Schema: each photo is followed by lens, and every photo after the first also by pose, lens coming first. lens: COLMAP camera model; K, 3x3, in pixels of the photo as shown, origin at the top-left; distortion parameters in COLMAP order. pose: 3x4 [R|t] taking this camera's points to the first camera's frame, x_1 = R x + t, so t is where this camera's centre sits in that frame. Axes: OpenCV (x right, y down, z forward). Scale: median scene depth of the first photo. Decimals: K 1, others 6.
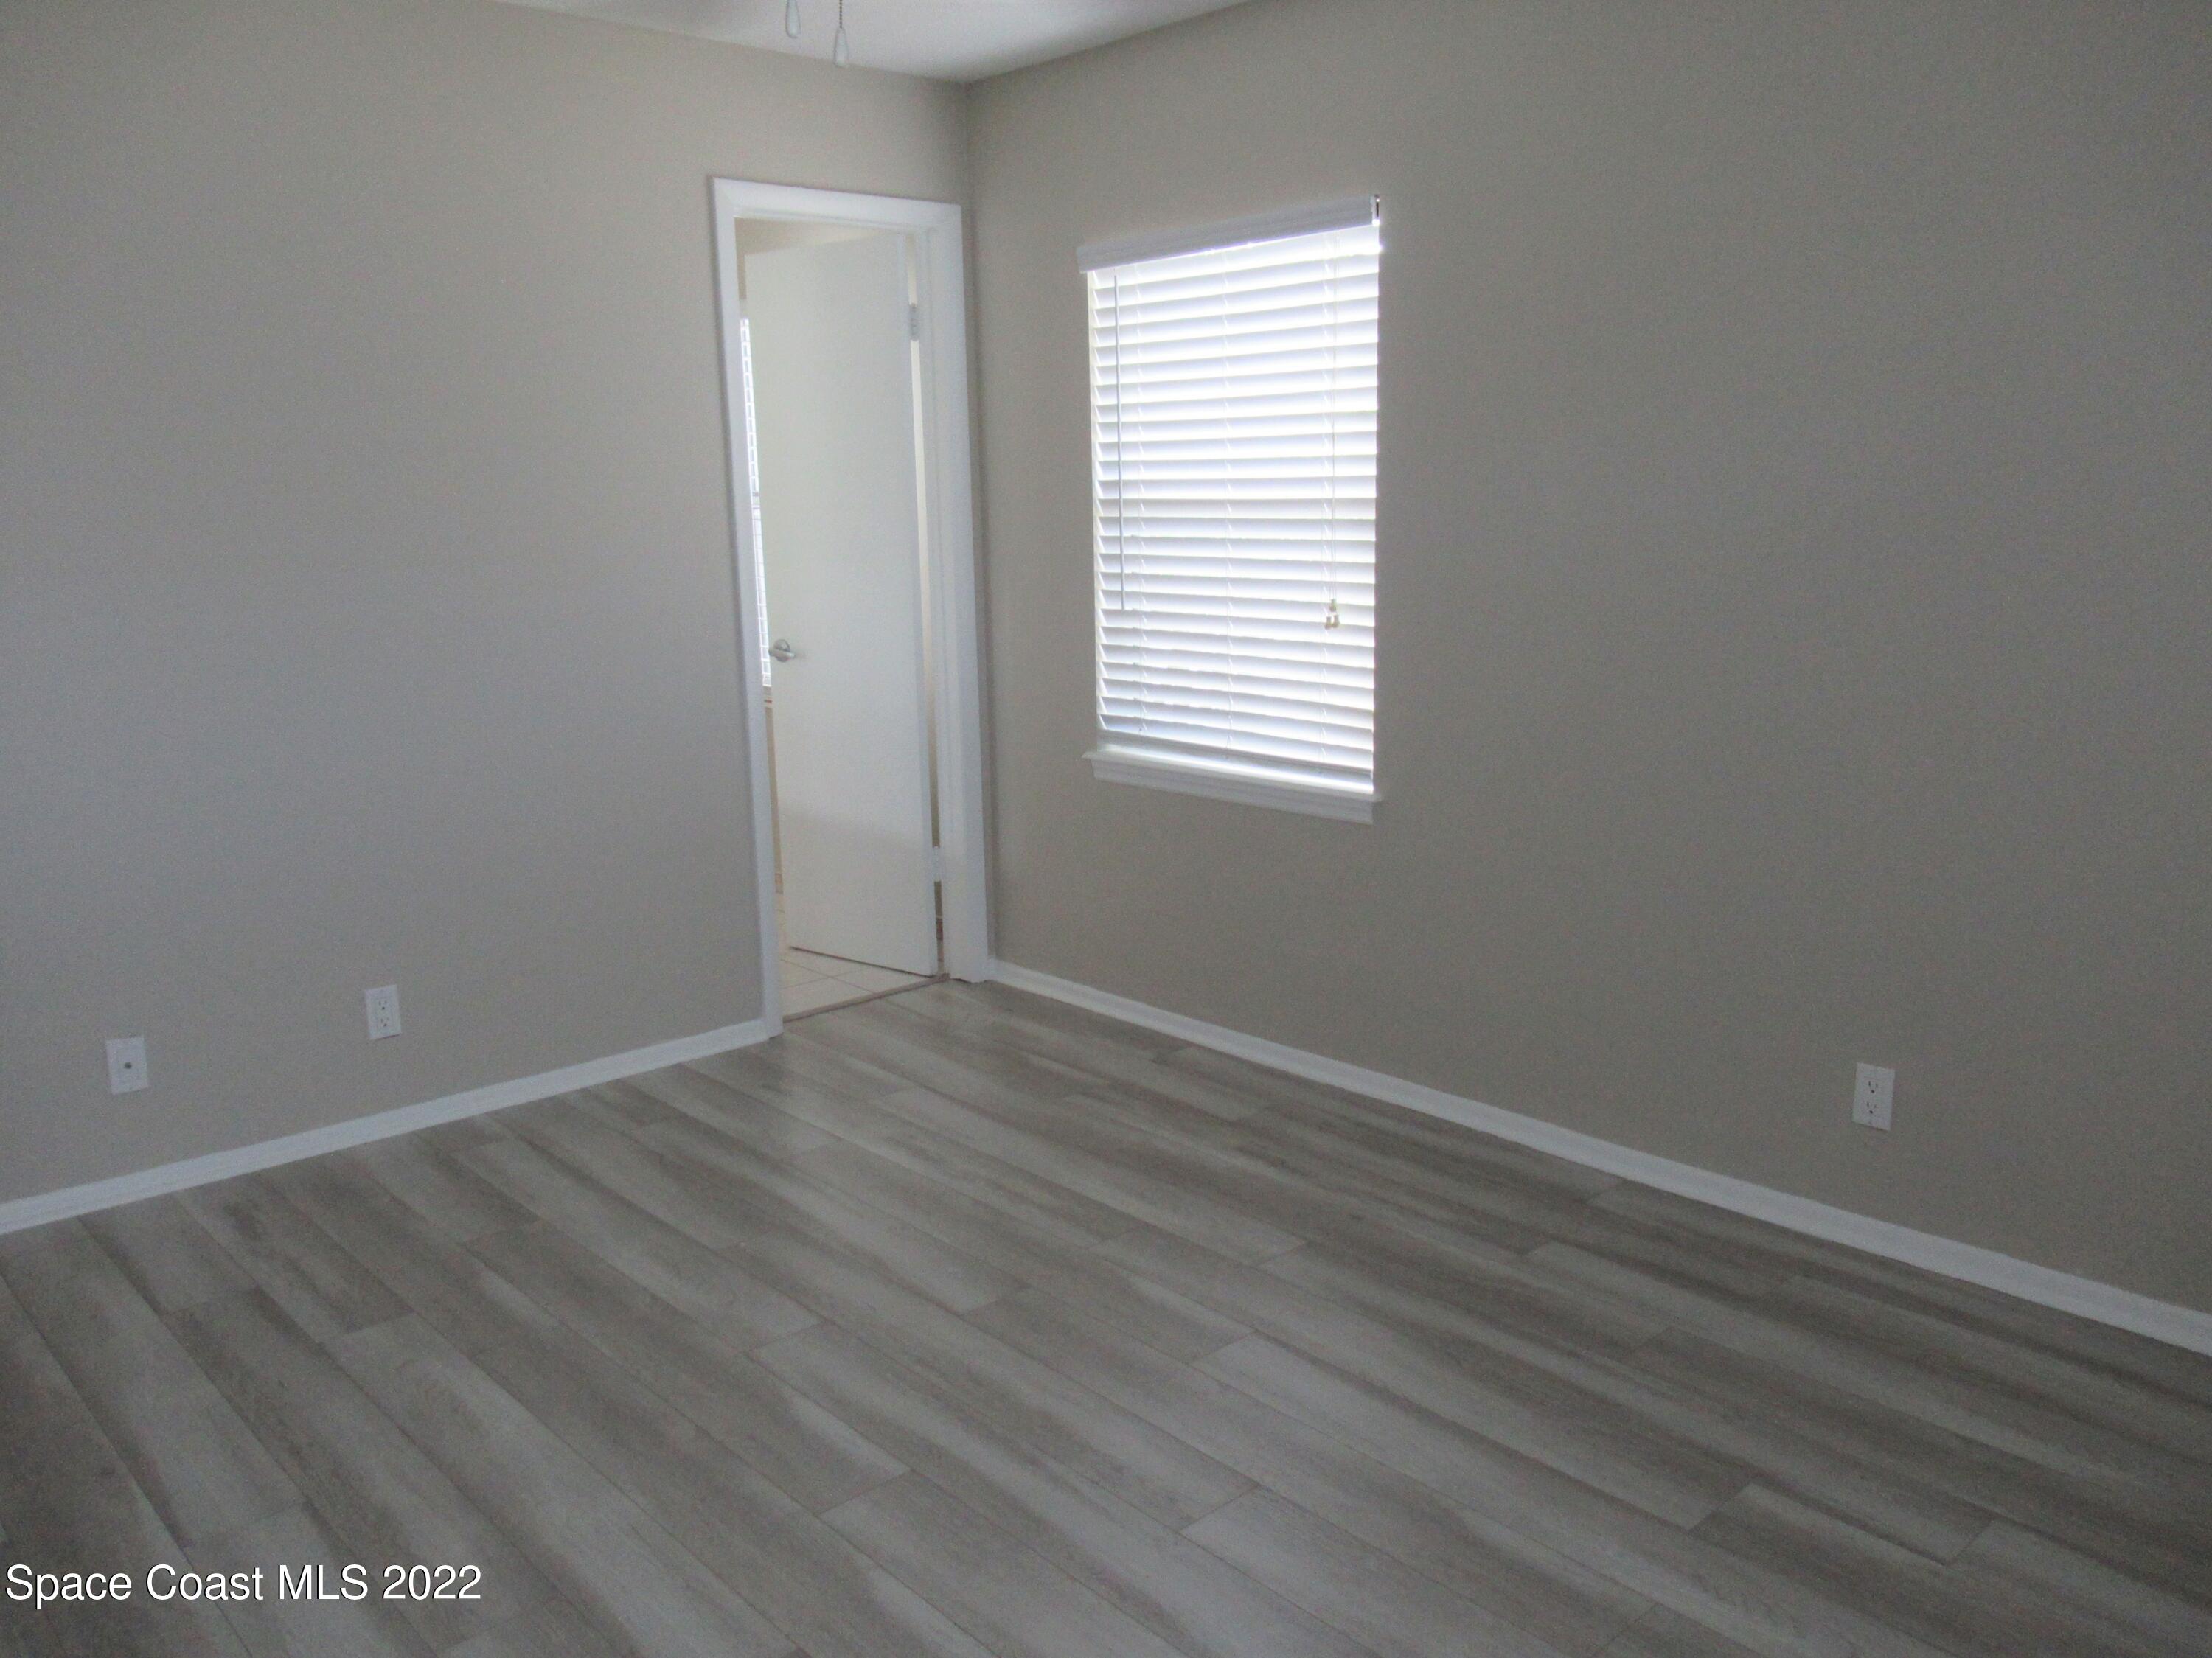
lens RADIAL K [[1736.6, 0, 1100.5], [0, 1736.6, 835.9], [0, 0, 1]] dist [0.040473, -0.010038]
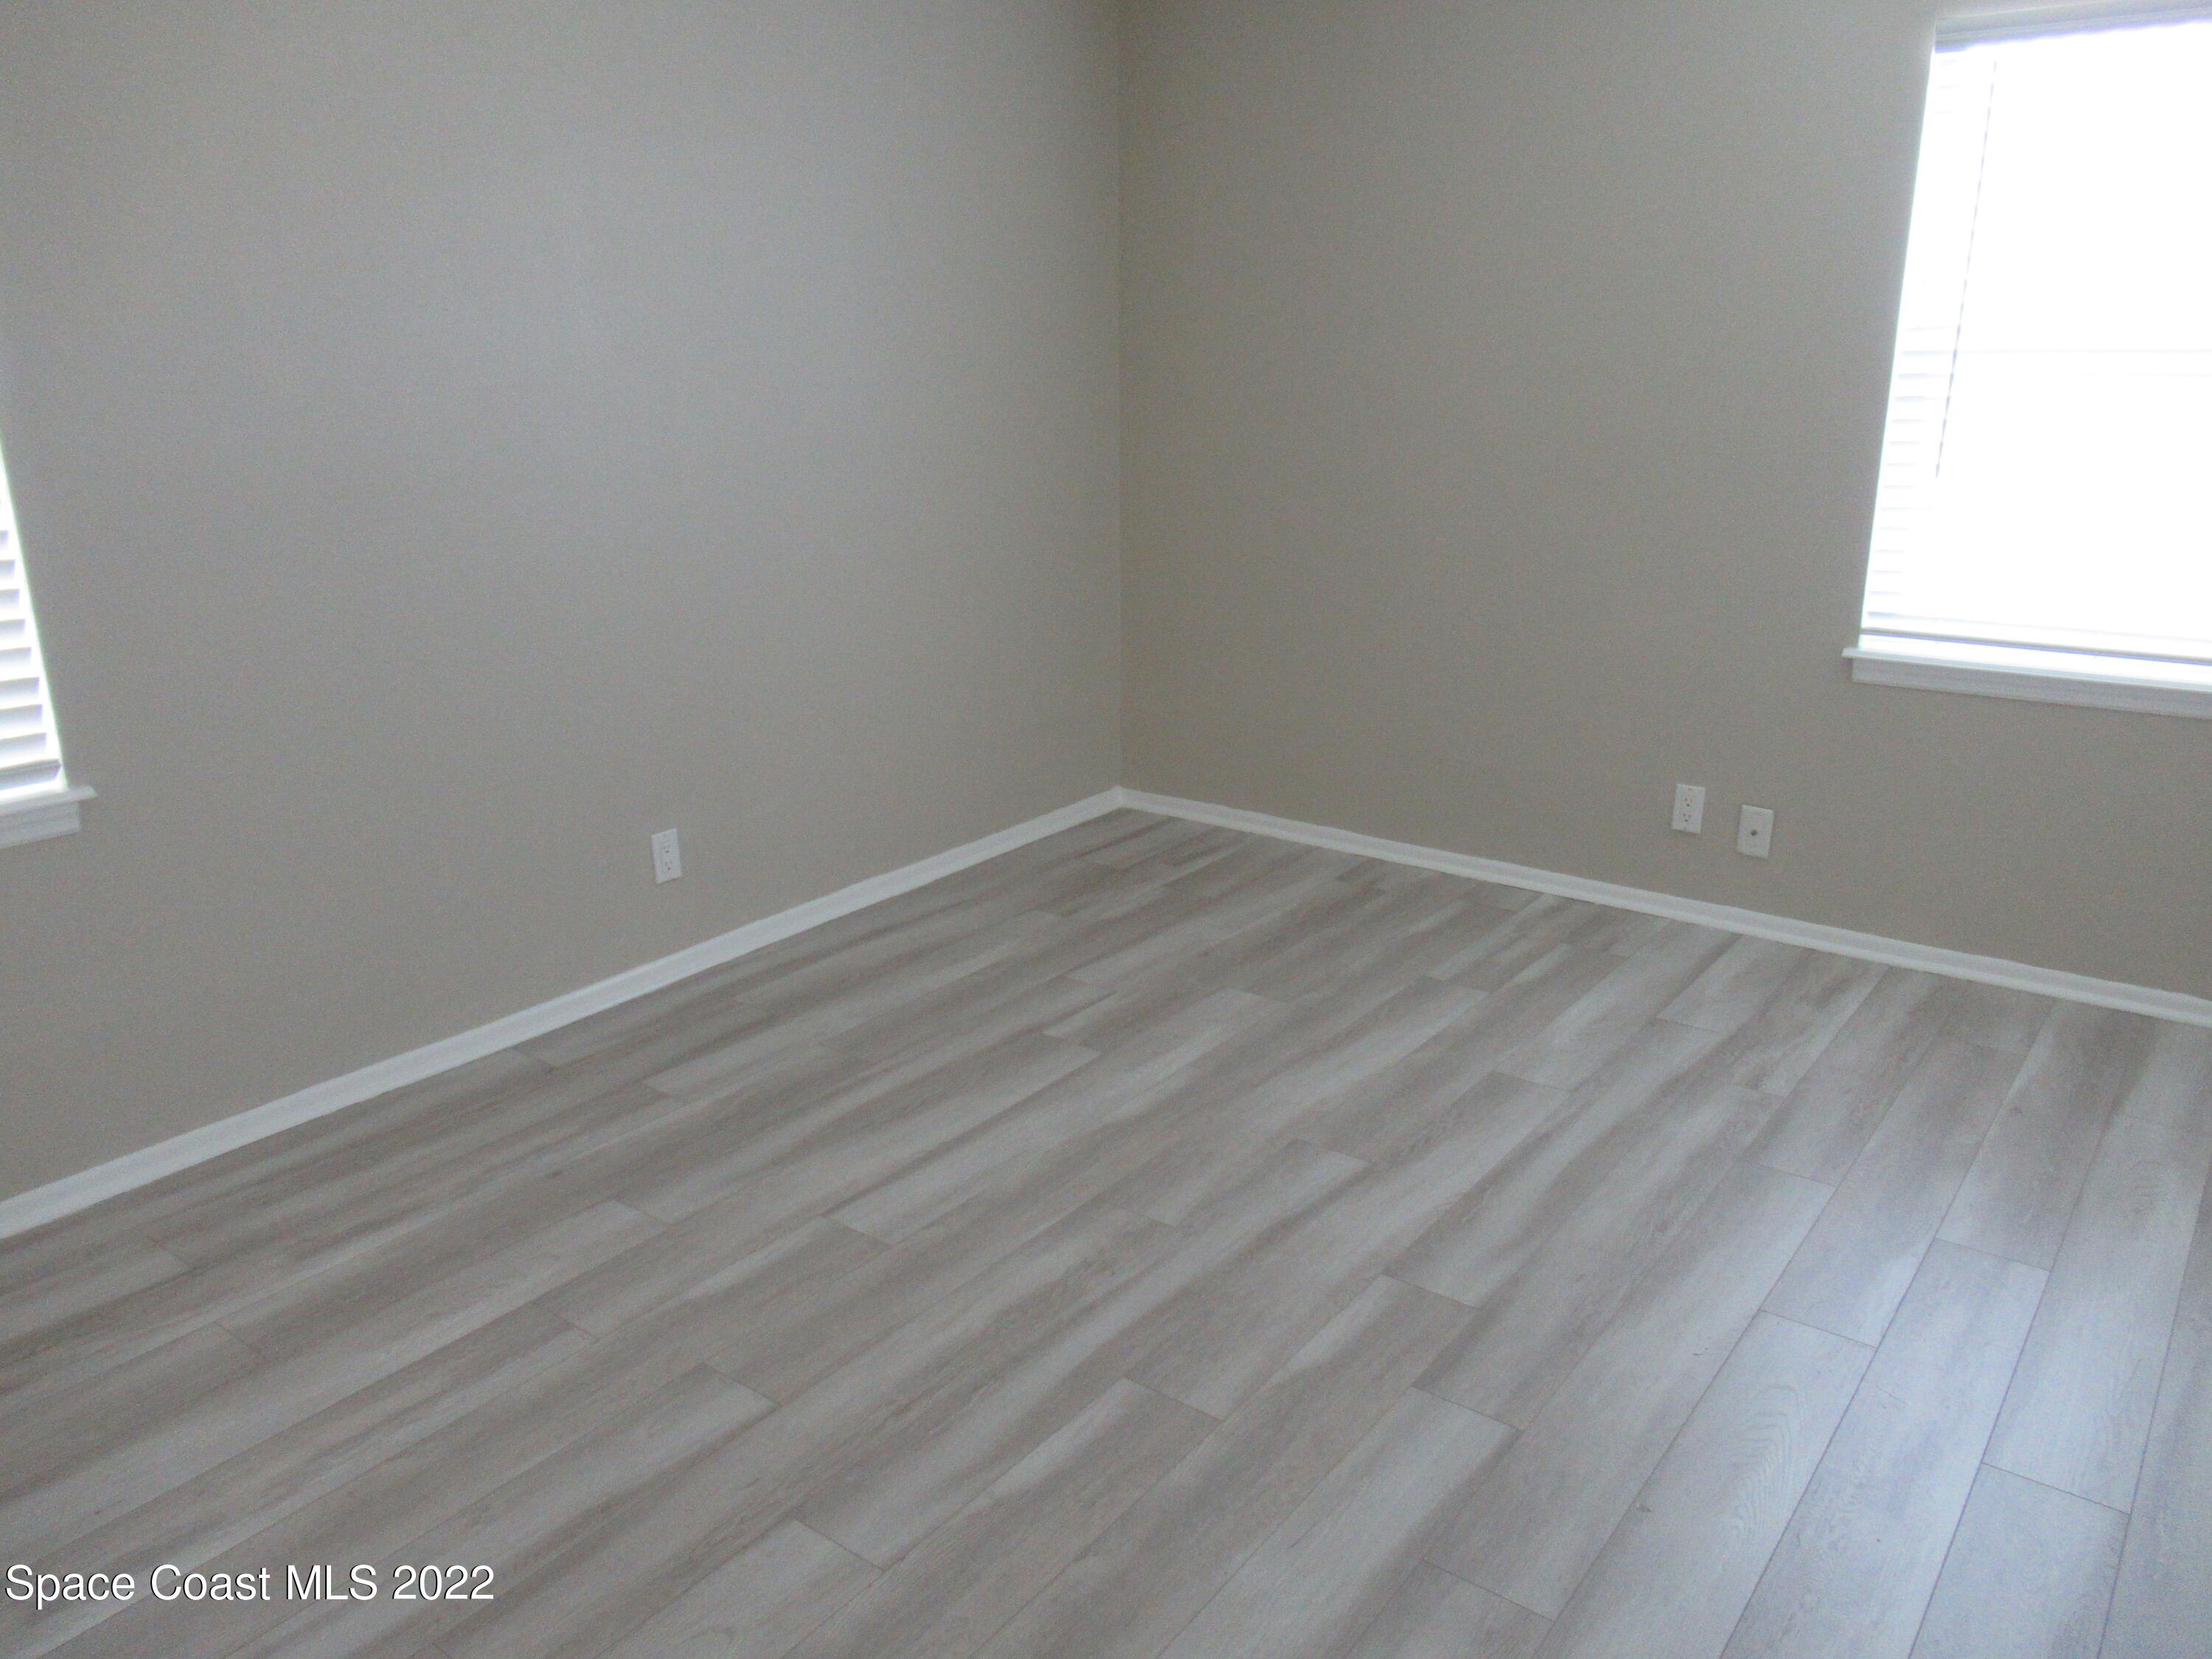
lens RADIAL K [[1640.2, 0, 1096.6], [0, 1640.2, 832.9], [0, 0, 1]] dist [-0.004875, 0.002965]
pose [[-0.185261, -0.267340, 0.945626, -0.744319], [0.204042, 0.930846, 0.303137, -0.164774], [-0.961273, 0.249107, -0.117901, 0.882288]]
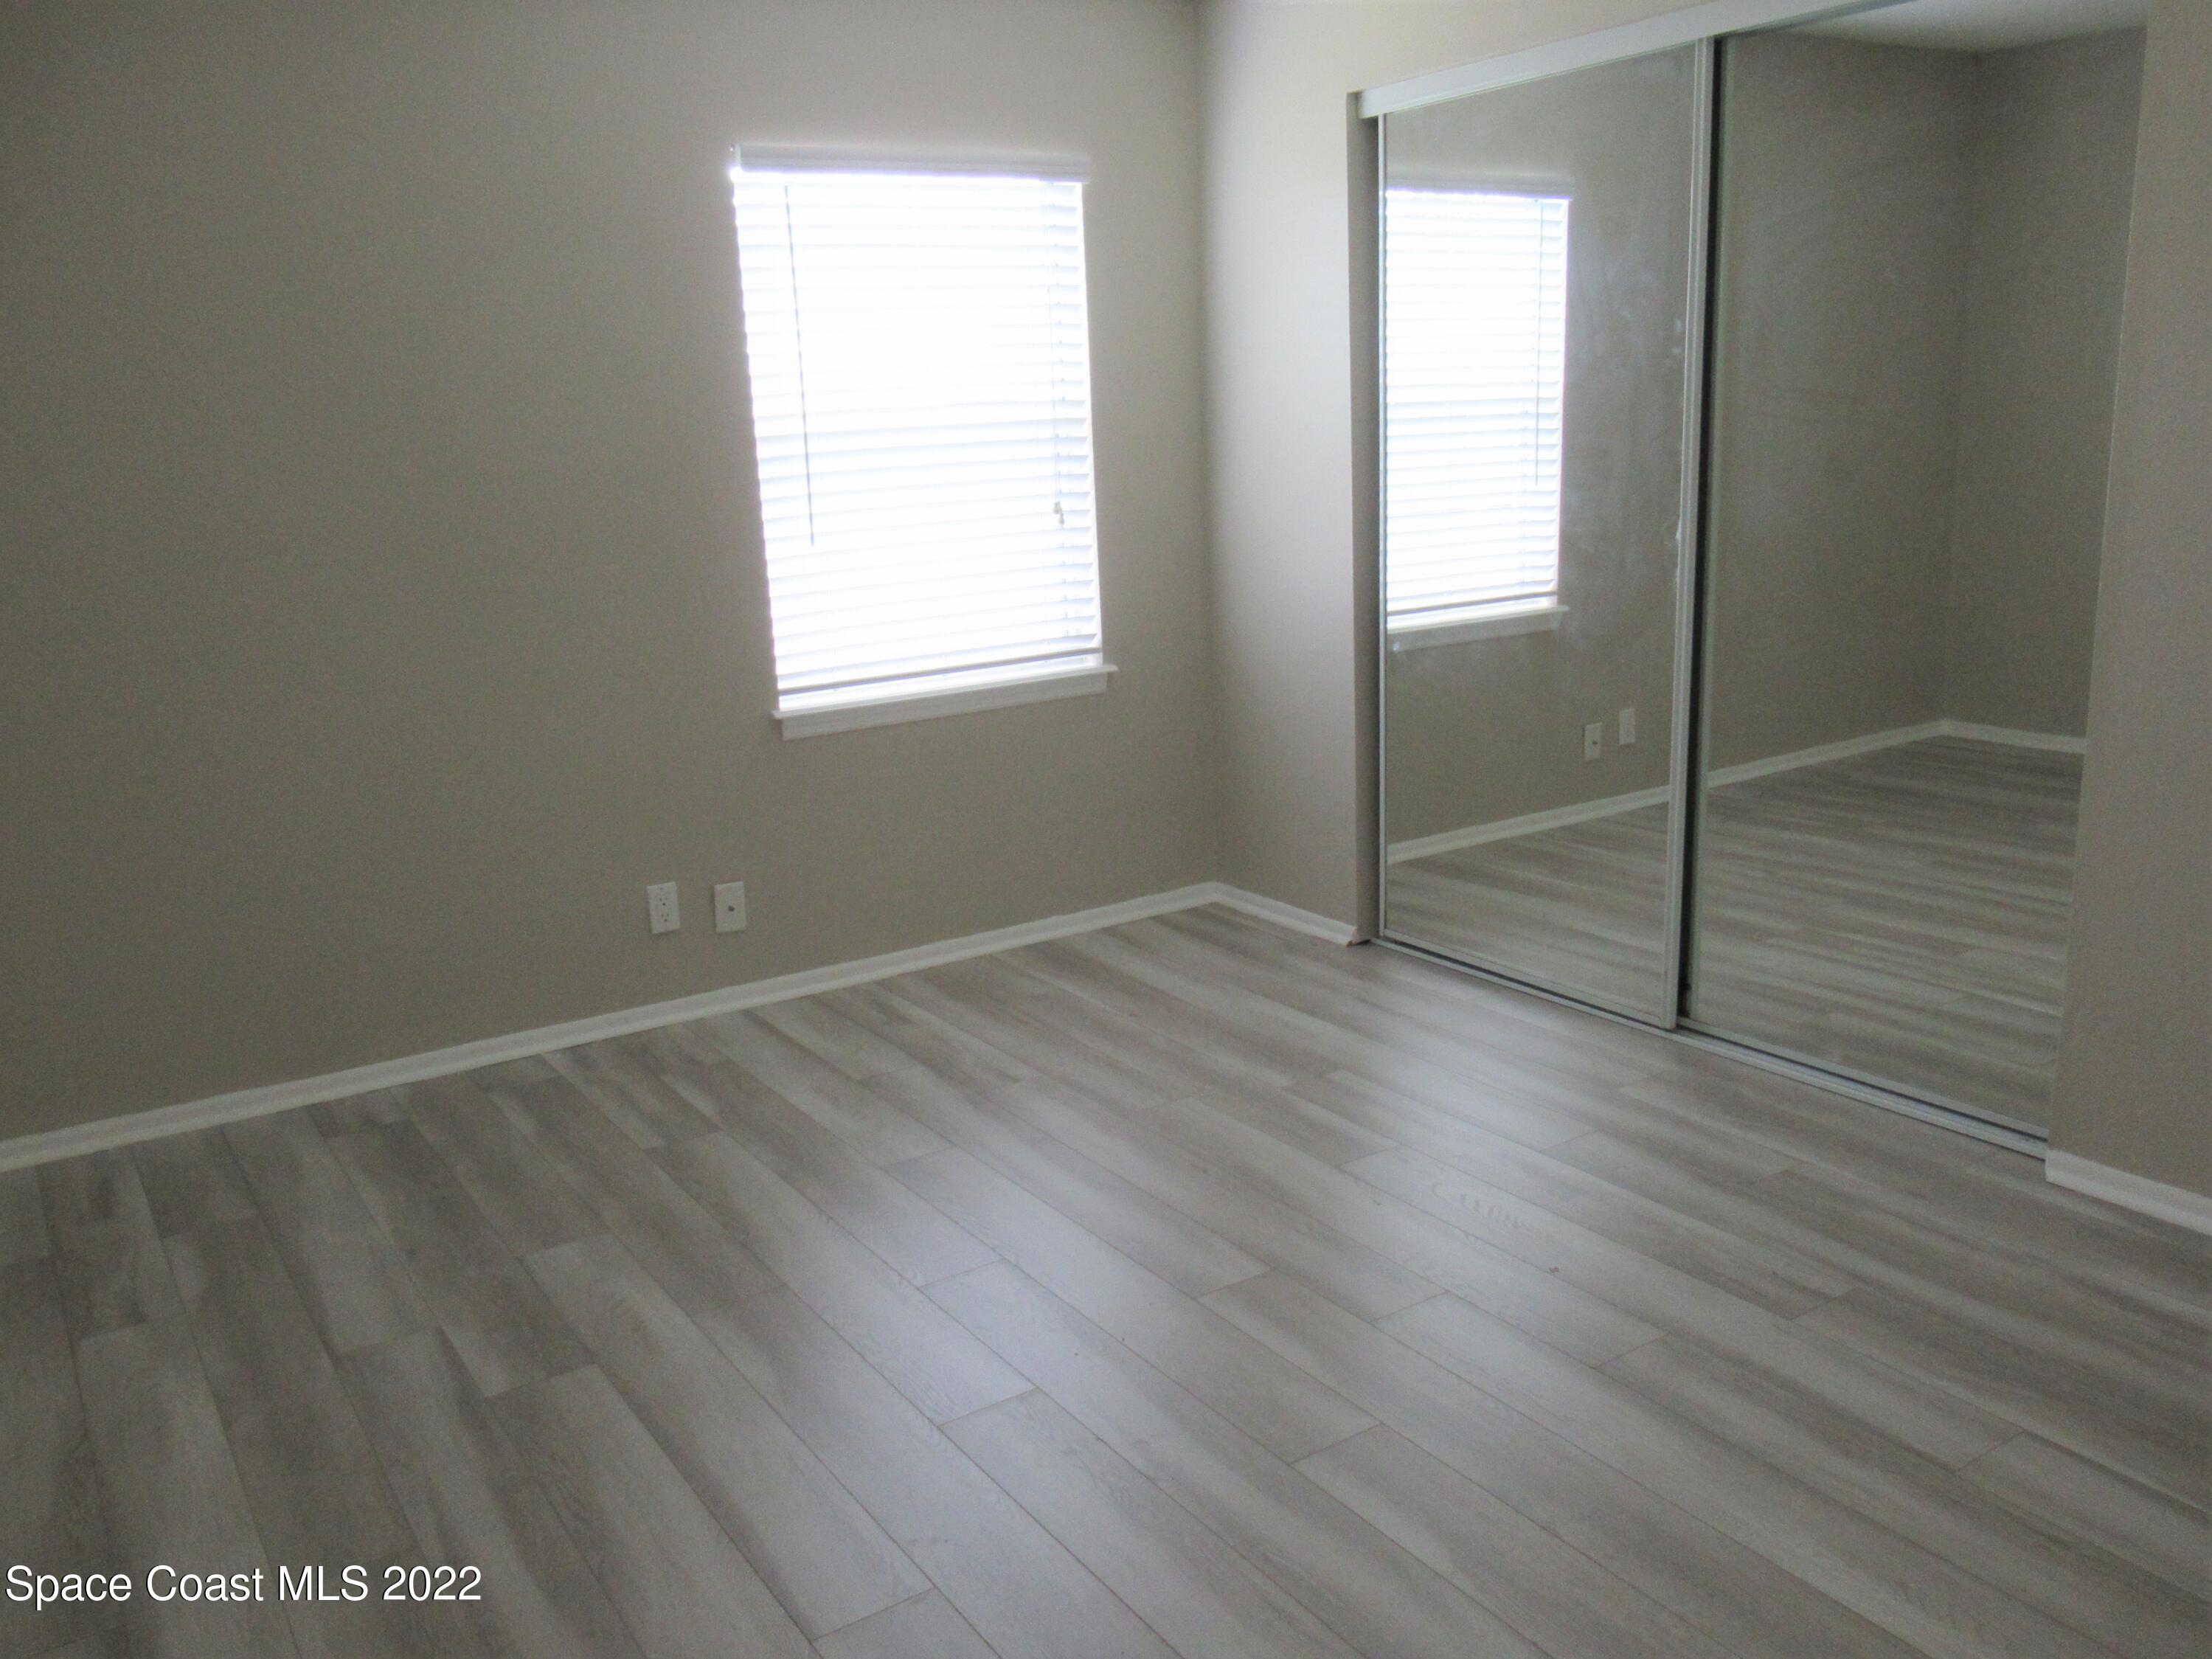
lens RADIAL K [[1794.0, 0, 1107.7], [0, 1794.0, 839.2], [0, 0, 1]] dist [0.010761, -0.007672]
pose [[-0.986681, 0.024315, 0.160839, -0.143978], [0.089567, 0.906588, 0.412403, -0.280625], [-0.135787, 0.421316, -0.896691, 1.451353]]
